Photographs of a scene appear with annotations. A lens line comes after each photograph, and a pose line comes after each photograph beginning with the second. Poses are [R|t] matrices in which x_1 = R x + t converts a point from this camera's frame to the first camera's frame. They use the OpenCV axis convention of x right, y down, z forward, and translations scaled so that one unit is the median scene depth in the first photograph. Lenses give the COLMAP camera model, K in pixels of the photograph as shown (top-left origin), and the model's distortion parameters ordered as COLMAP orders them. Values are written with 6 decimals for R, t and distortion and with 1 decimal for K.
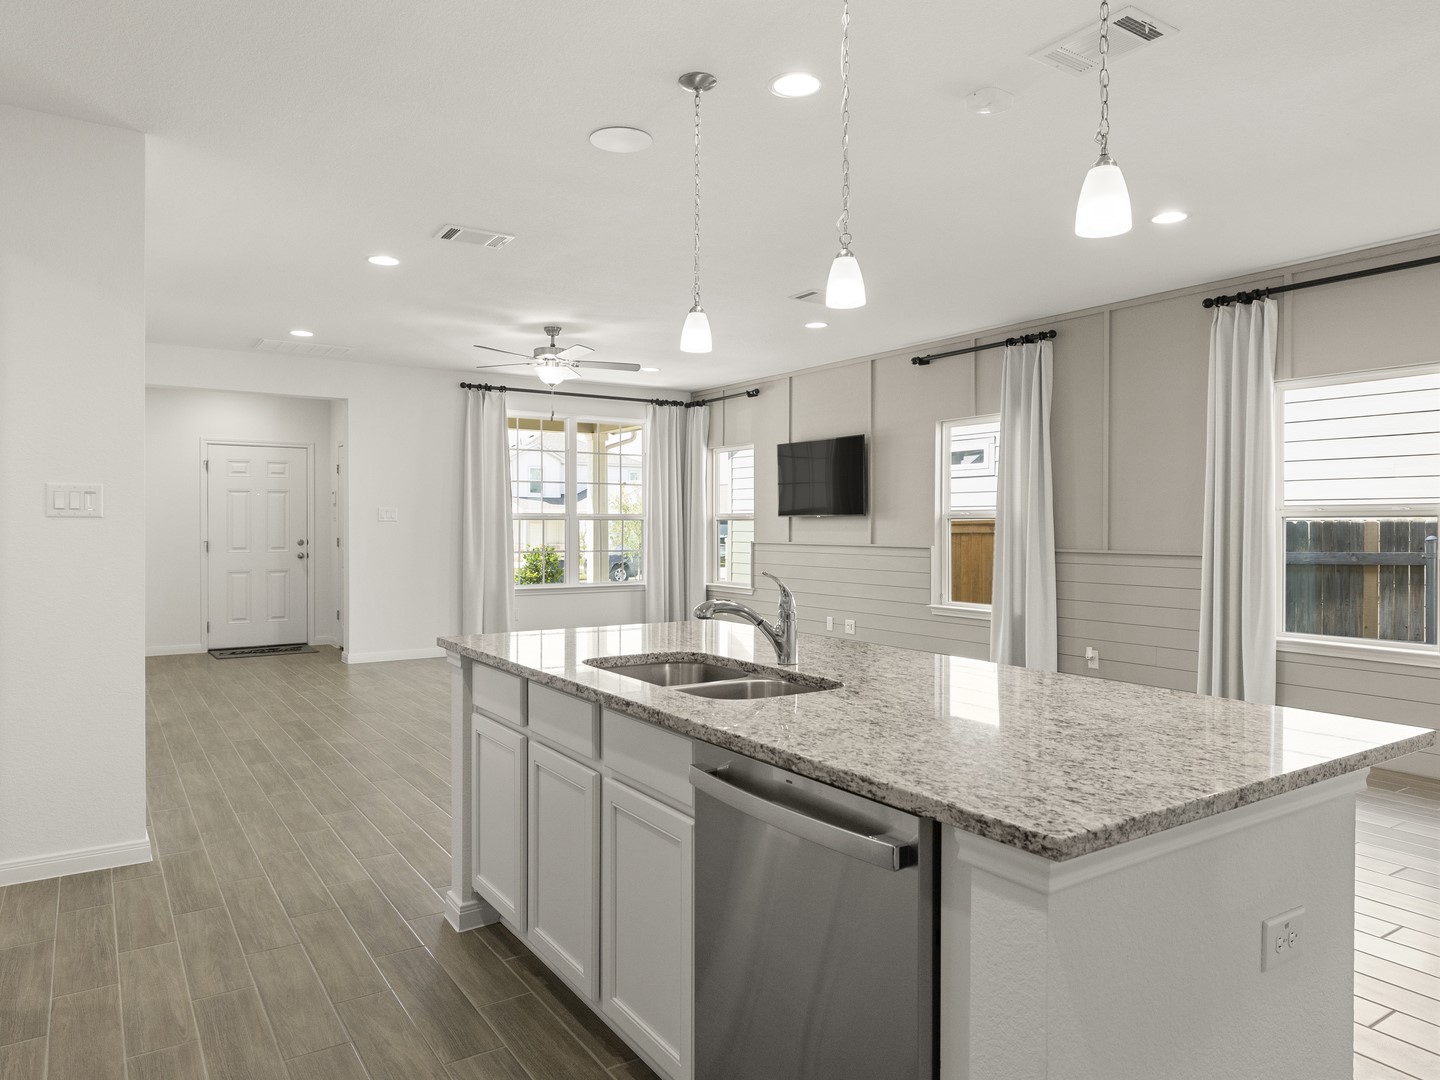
lens RADIAL K [[954.2, 0, 720.0], [0, 954.2, 537.4], [0, 0, 1]] dist [-0.000851, -0.000649]
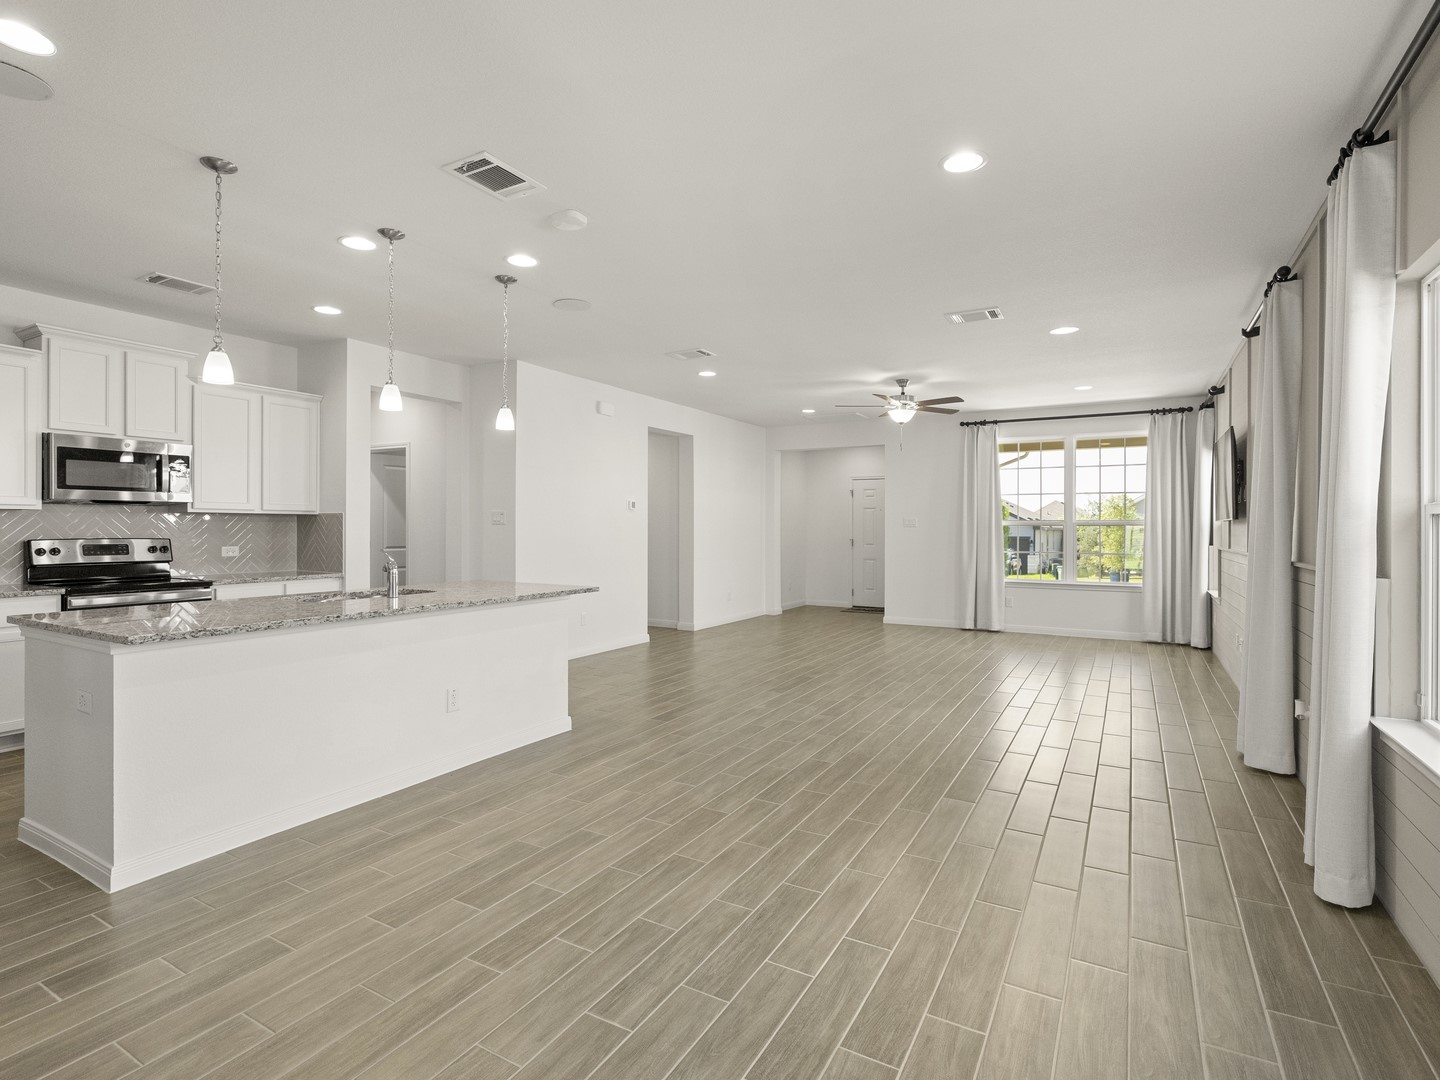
lens RADIAL K [[710.2, 0, 720.7], [0, 710.2, 535.2], [0, 0, 1]] dist [-0.005585, -0.000619]
pose [[0.445611, 0.009569, -0.895176, 0.450861], [-0.016005, 0.999868, 0.002721, -0.002956], [0.895084, 0.013115, 0.445705, 0.258875]]
